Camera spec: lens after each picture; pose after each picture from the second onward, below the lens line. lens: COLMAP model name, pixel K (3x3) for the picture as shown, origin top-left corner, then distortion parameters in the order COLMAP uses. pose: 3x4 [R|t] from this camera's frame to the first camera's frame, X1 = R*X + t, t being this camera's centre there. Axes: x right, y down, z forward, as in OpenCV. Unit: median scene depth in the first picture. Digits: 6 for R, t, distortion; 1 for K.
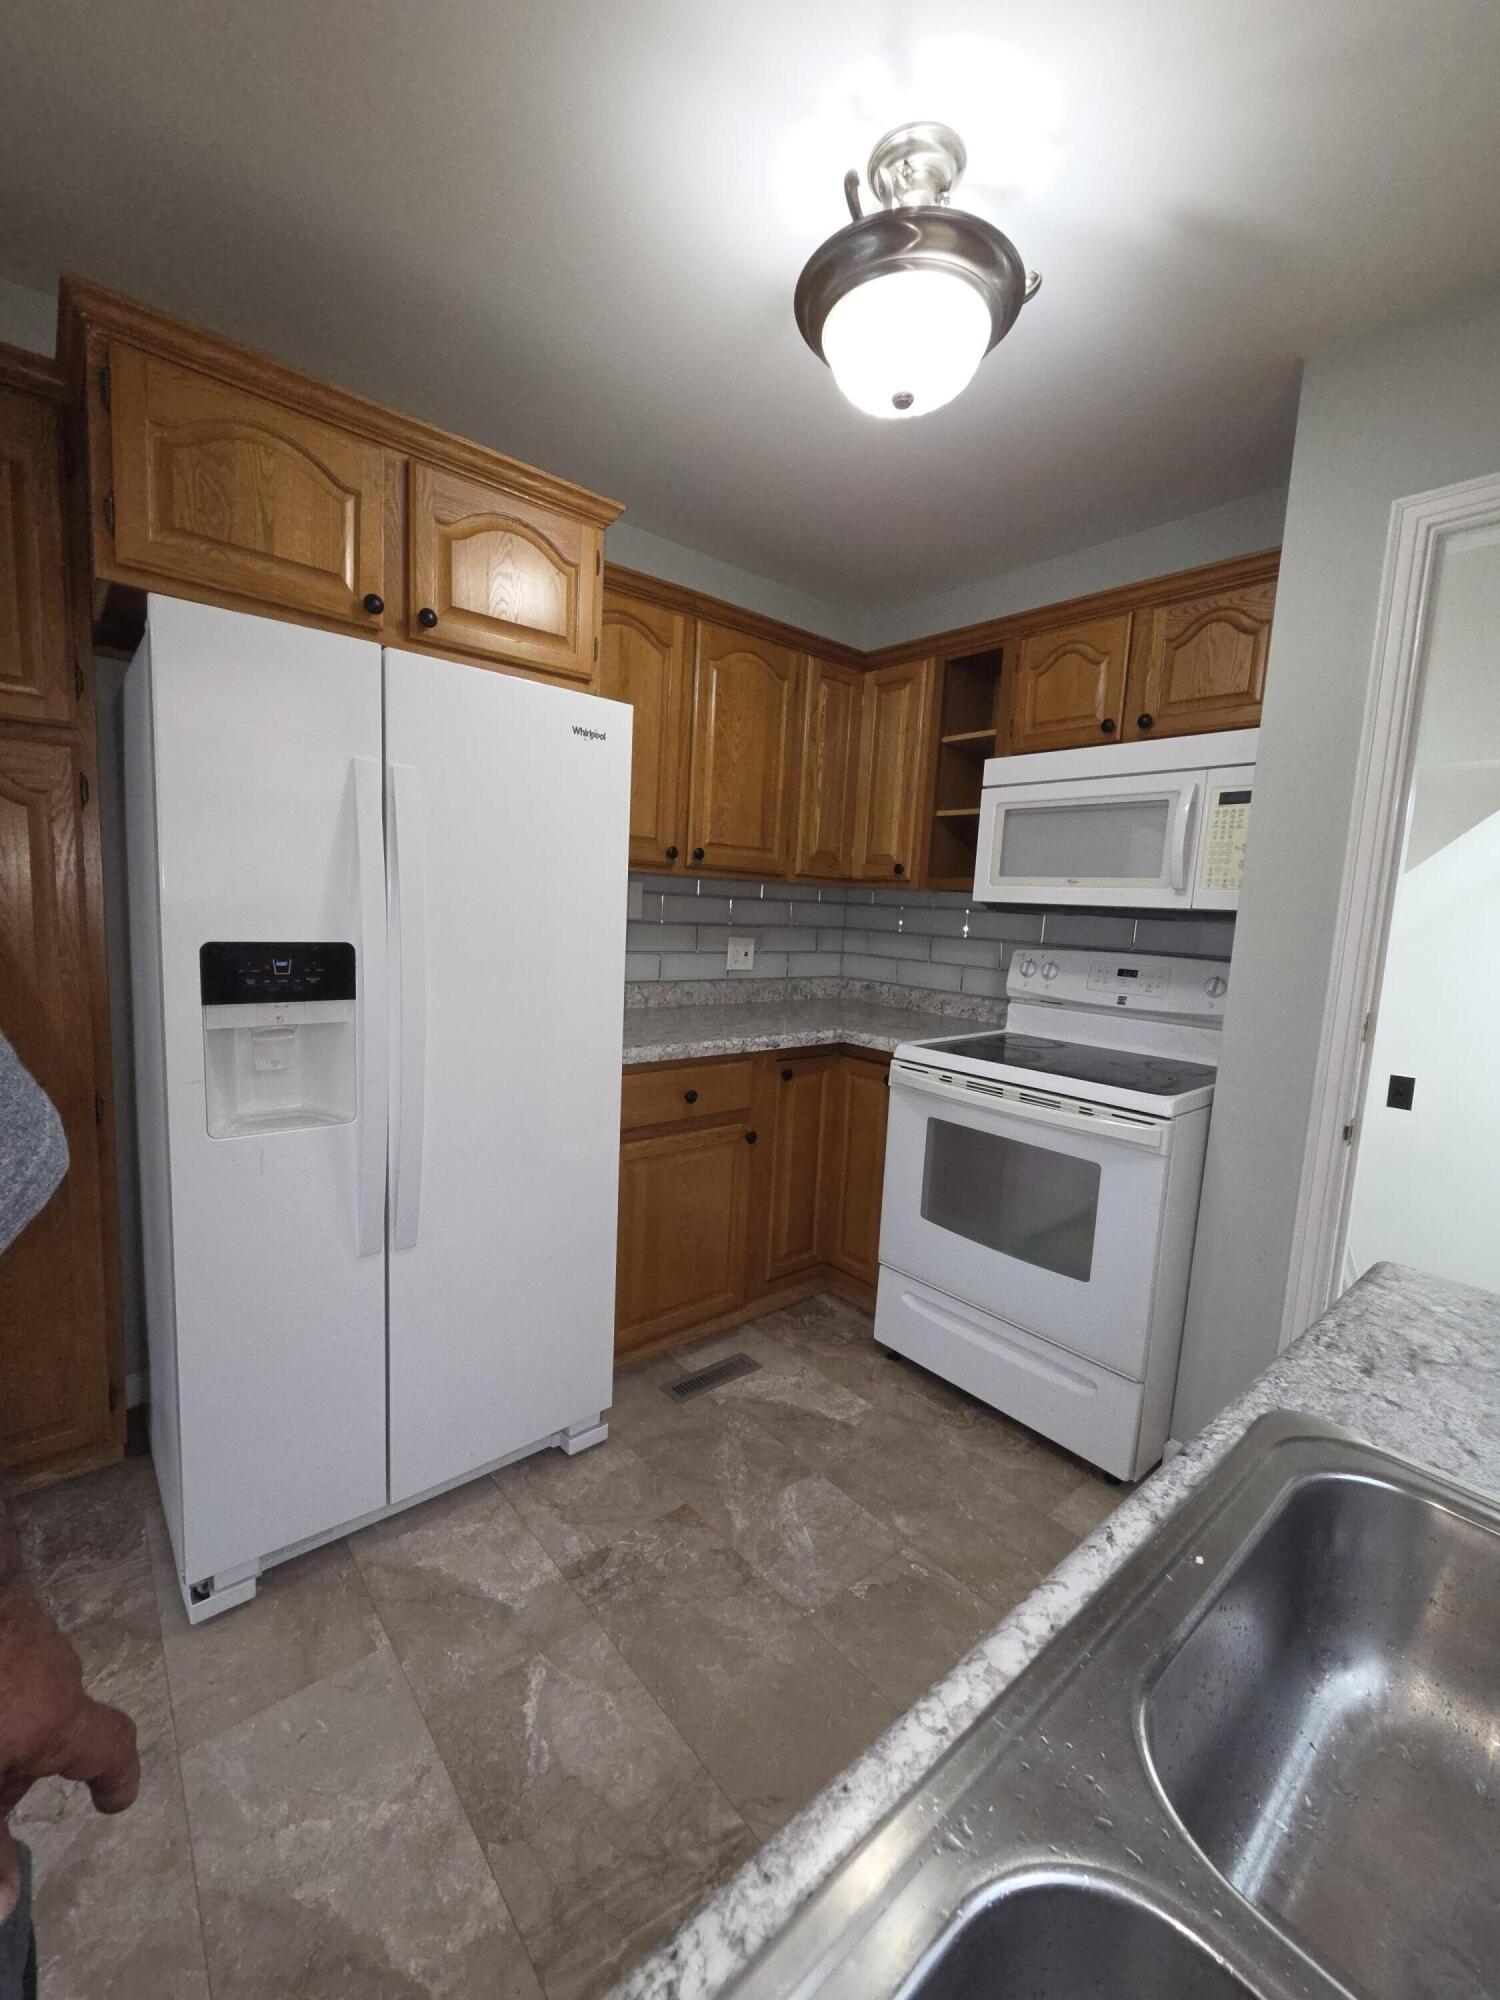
lens RADIAL K [[826.2, 0, 752.9], [0, 826.2, 1003.0], [0, 0, 1]] dist [-0.004787, 0.003867]
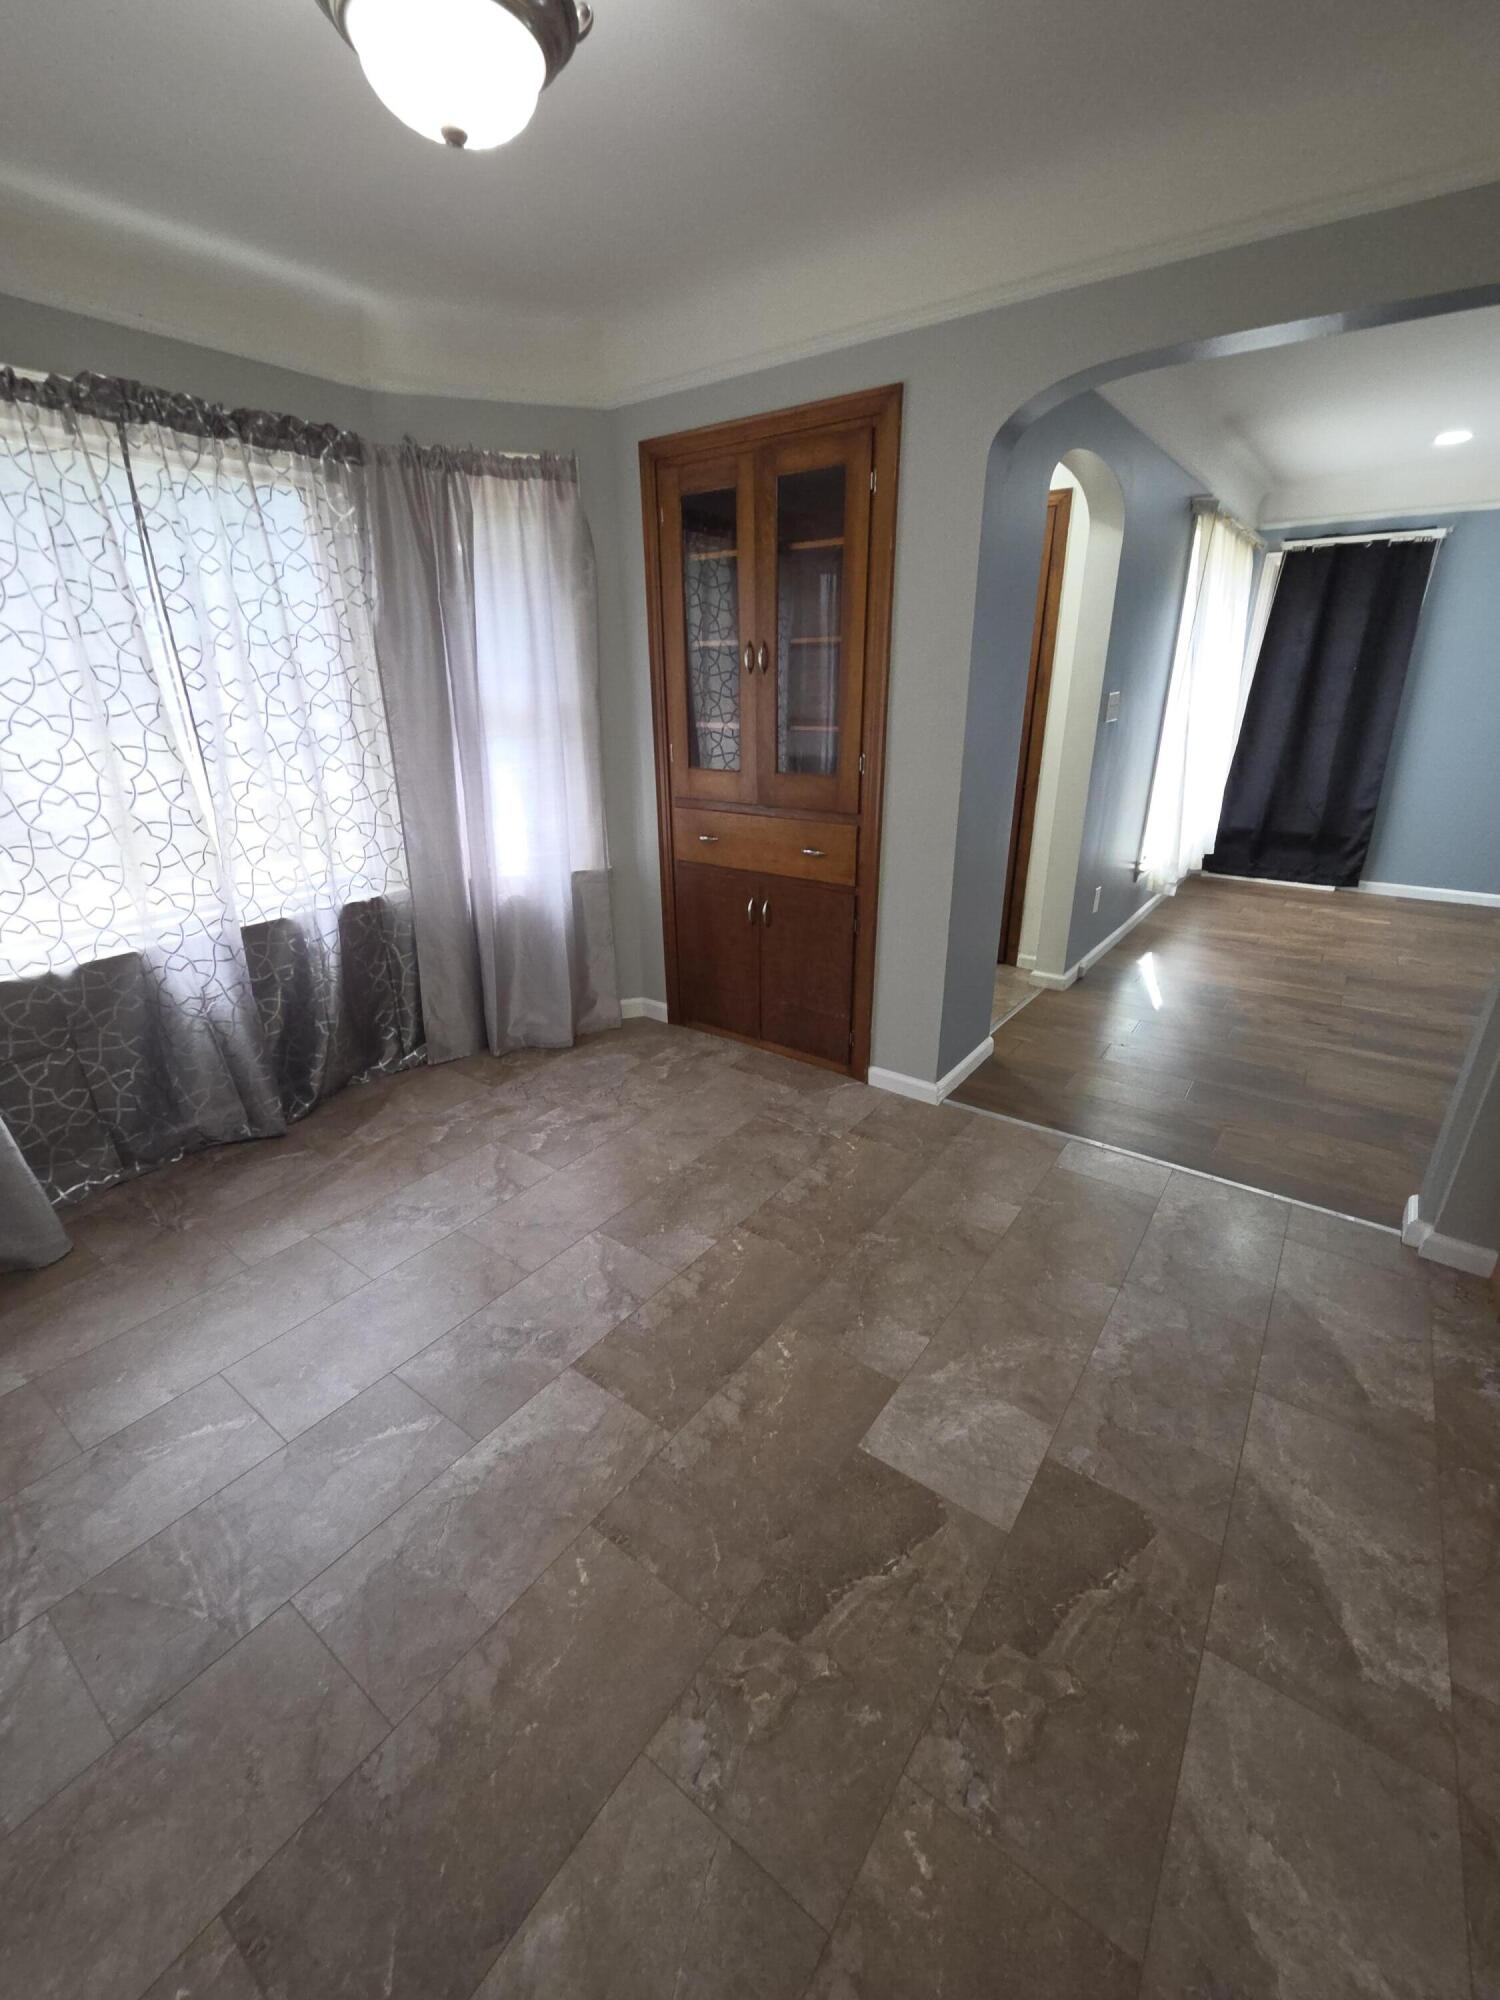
lens RADIAL K [[826.2, 0, 750.8], [0, 826.2, 1000.2], [0, 0, 1]] dist [-0.004787, 0.003867]
pose [[0.232810, 0.307145, -0.922747, 0.440595], [-0.094830, 0.951466, 0.292779, -0.087853], [0.967888, 0.019342, 0.250638, 0.432362]]
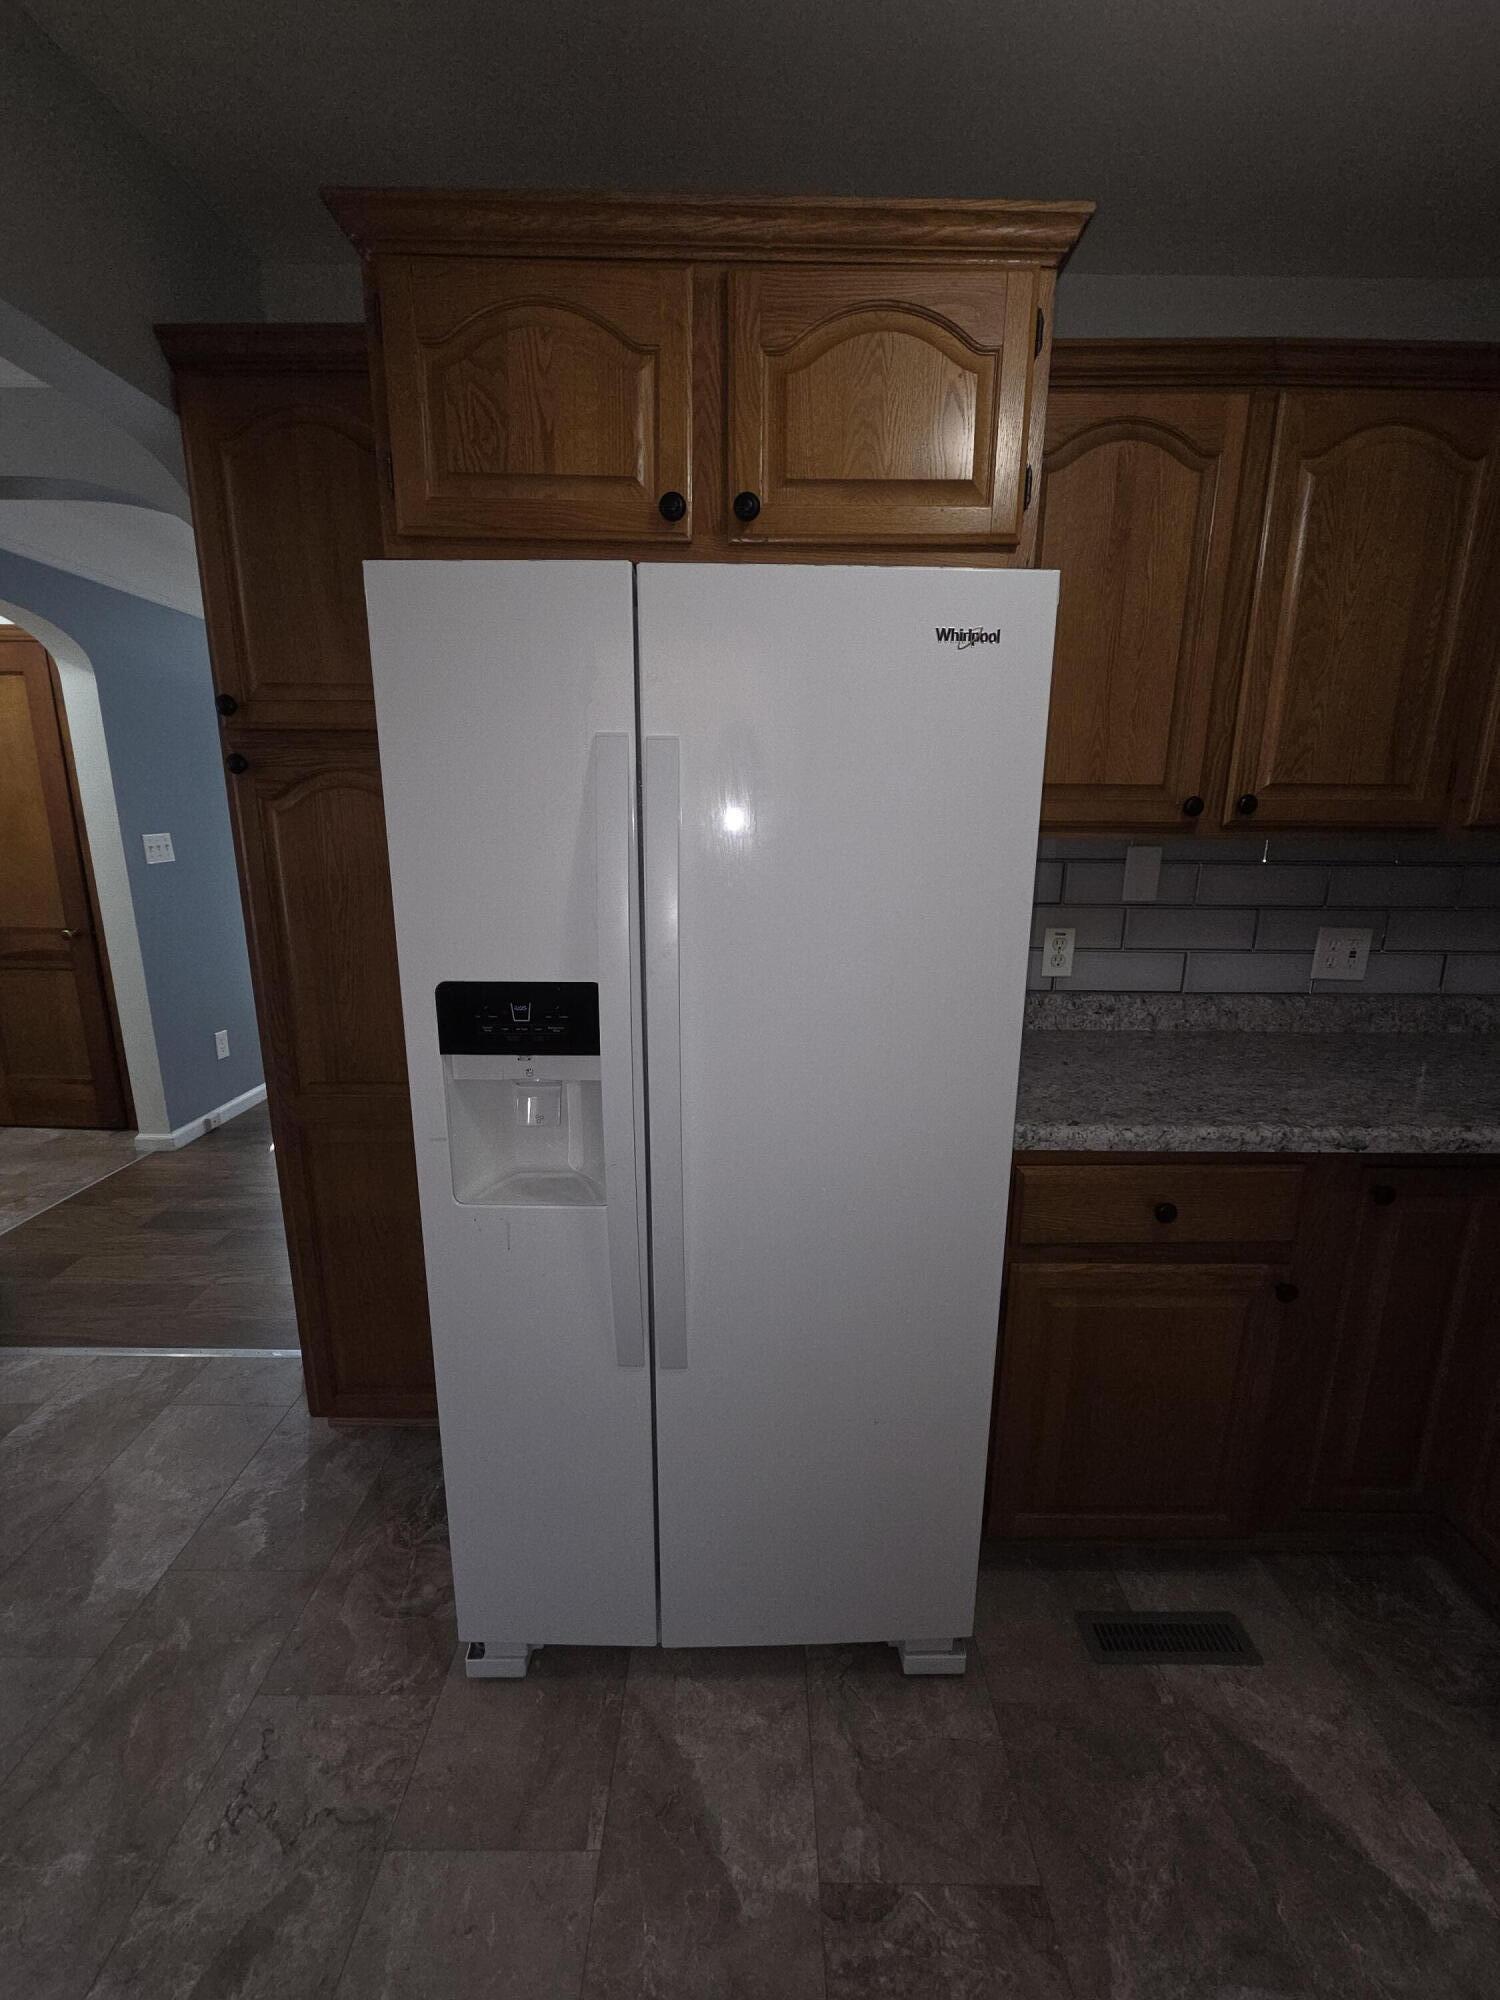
lens RADIAL K [[826.2, 0, 747.8], [0, 826.2, 1002.3], [0, 0, 1]] dist [-0.004787, 0.003867]
pose [[0.758806, 0.100131, -0.643574, 0.076557], [-0.047182, 0.993967, 0.099017, -0.098275], [0.649605, -0.044770, 0.758952, 0.368927]]
